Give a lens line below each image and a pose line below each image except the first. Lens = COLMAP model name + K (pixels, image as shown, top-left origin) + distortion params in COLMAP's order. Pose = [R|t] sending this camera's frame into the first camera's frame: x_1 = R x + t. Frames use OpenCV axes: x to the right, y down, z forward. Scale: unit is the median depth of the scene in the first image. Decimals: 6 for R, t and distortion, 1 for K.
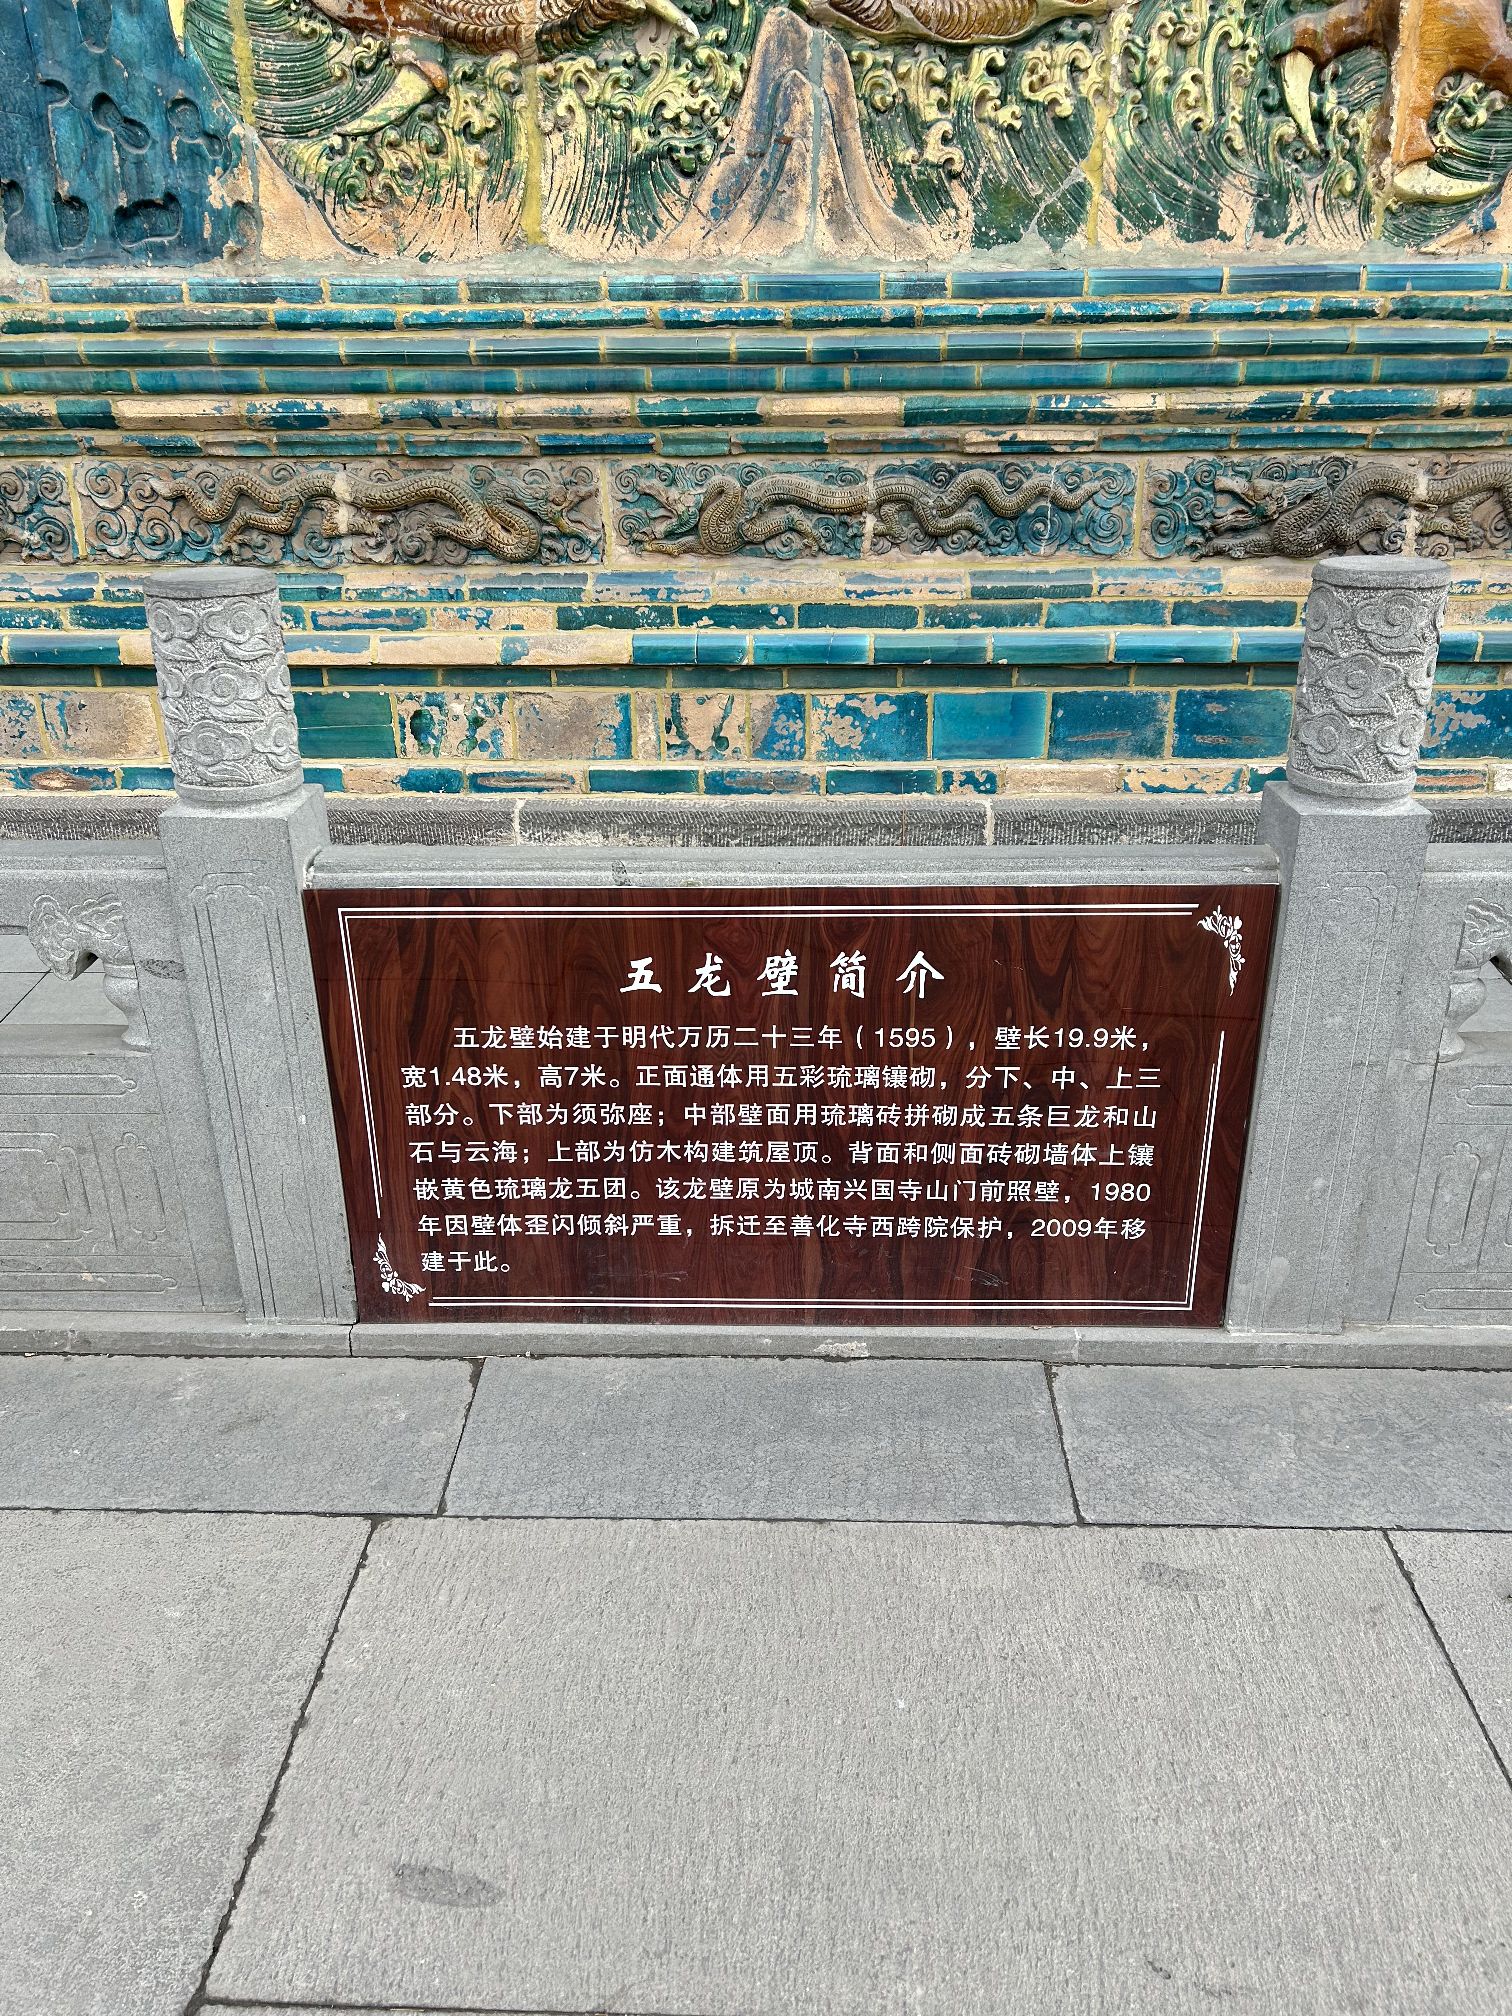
lens RADIAL K [[1492.8, 0, 748.1], [0, 1492.8, 1026.8], [0, 0, 1]] dist [0.060464, -0.064182]
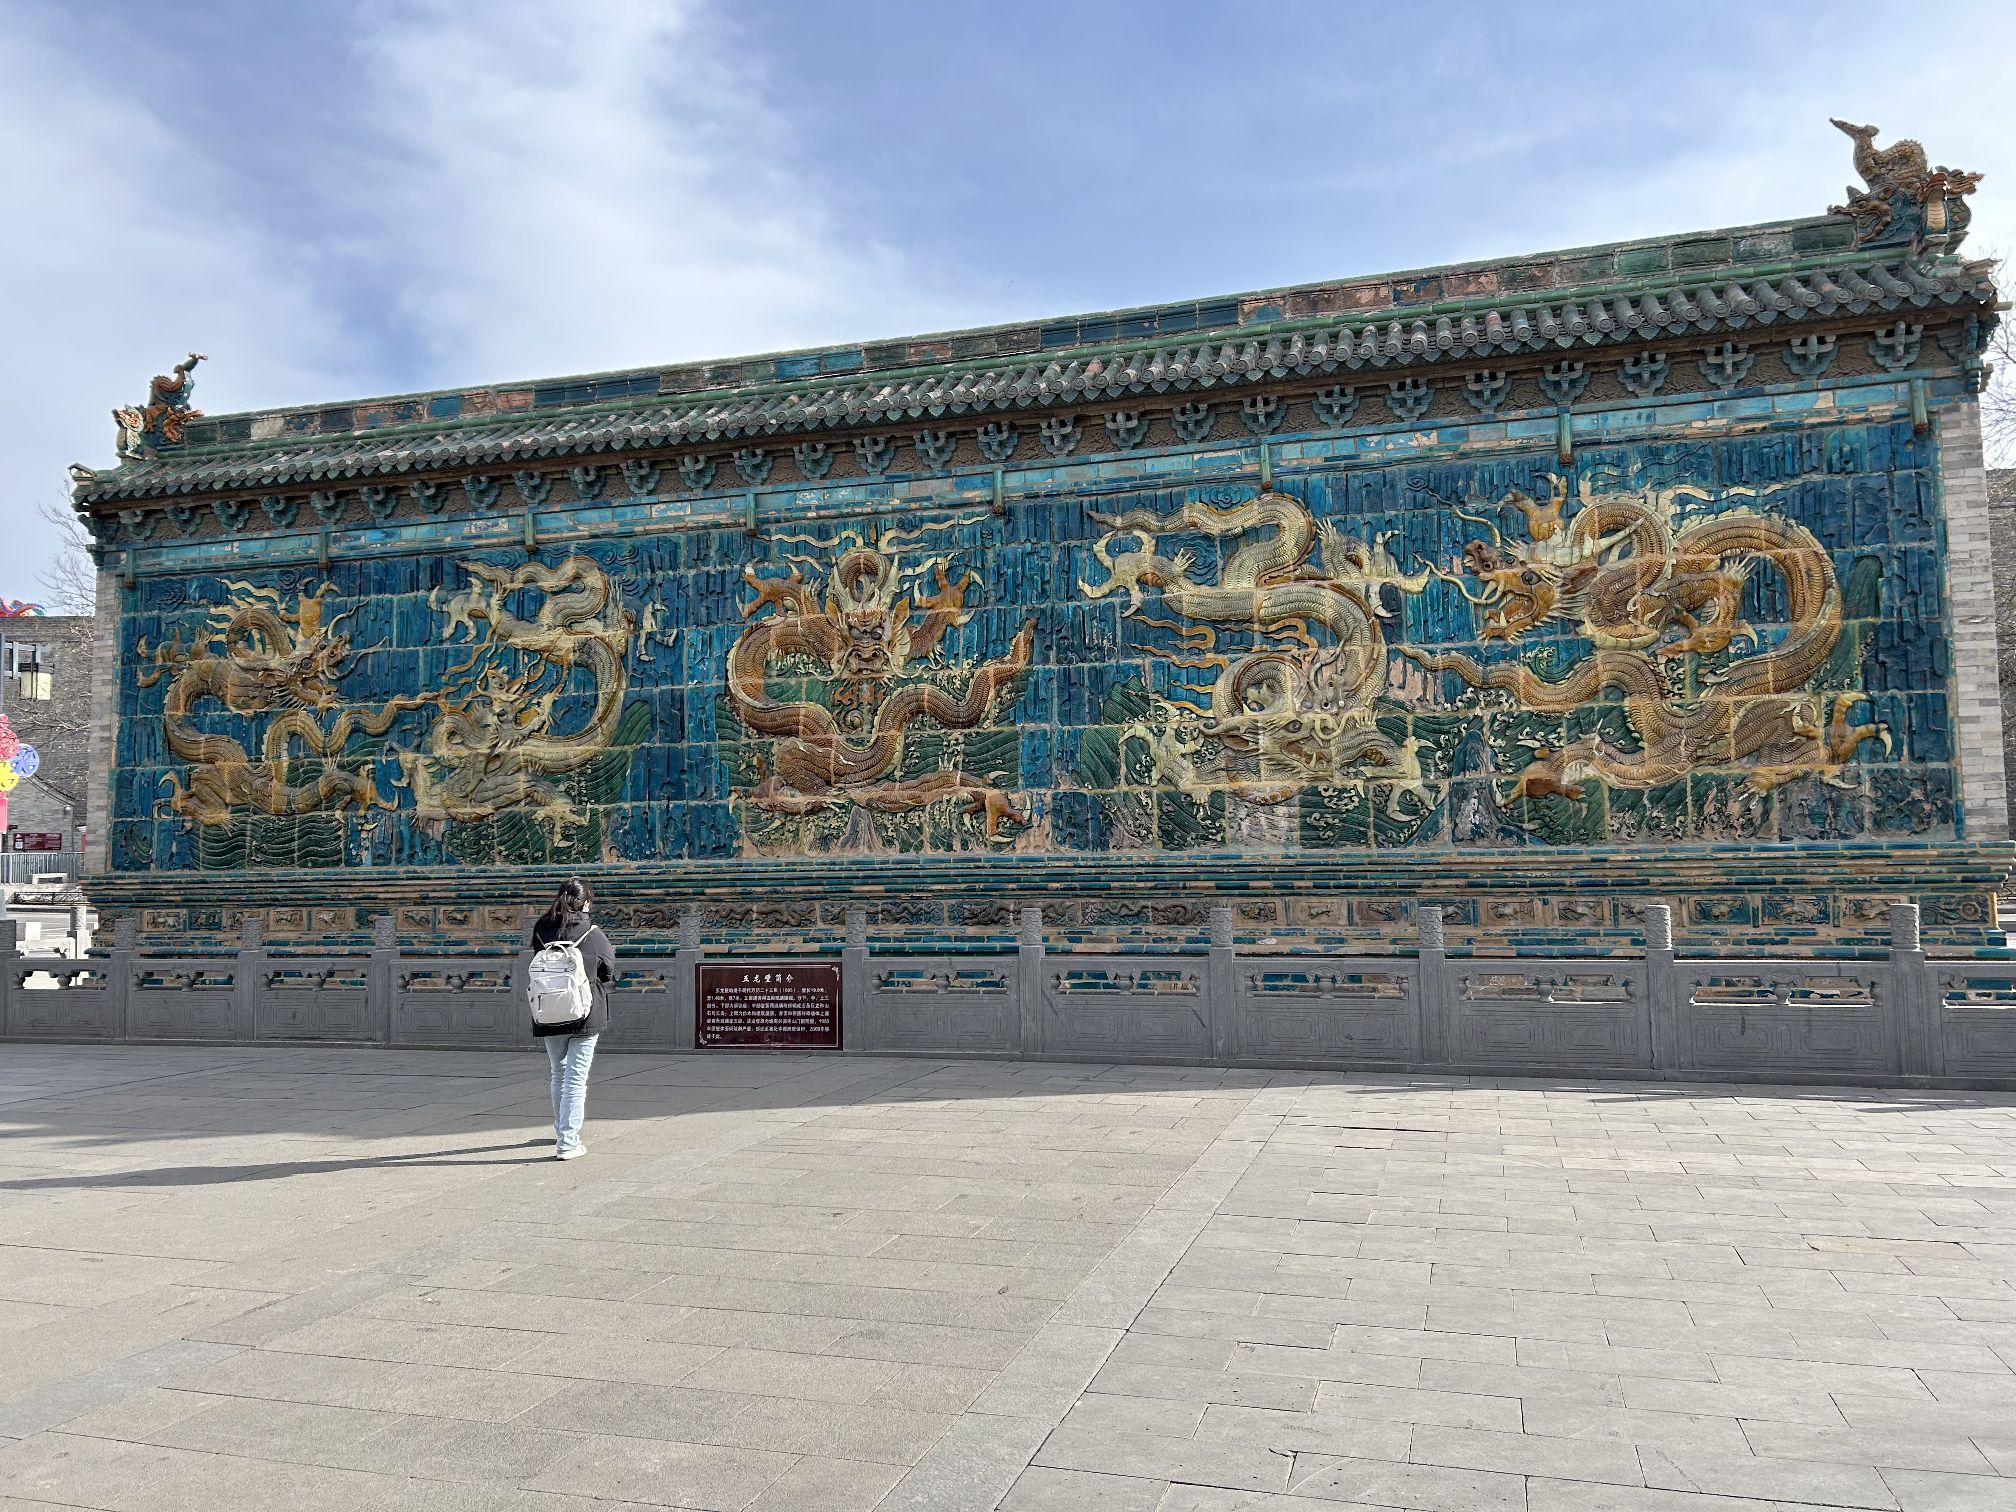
lens RADIAL K [[1496.3, 0, 1025.3], [0, 1496.3, 753.6], [0, 0, 1]] dist [0.106562, -0.200895]
pose [[0.965912, -0.026930, -0.257468, 1.562617], [-0.095324, 0.887692, -0.450463, 1.072212], [0.240683, 0.459650, 0.854865, -2.585844]]
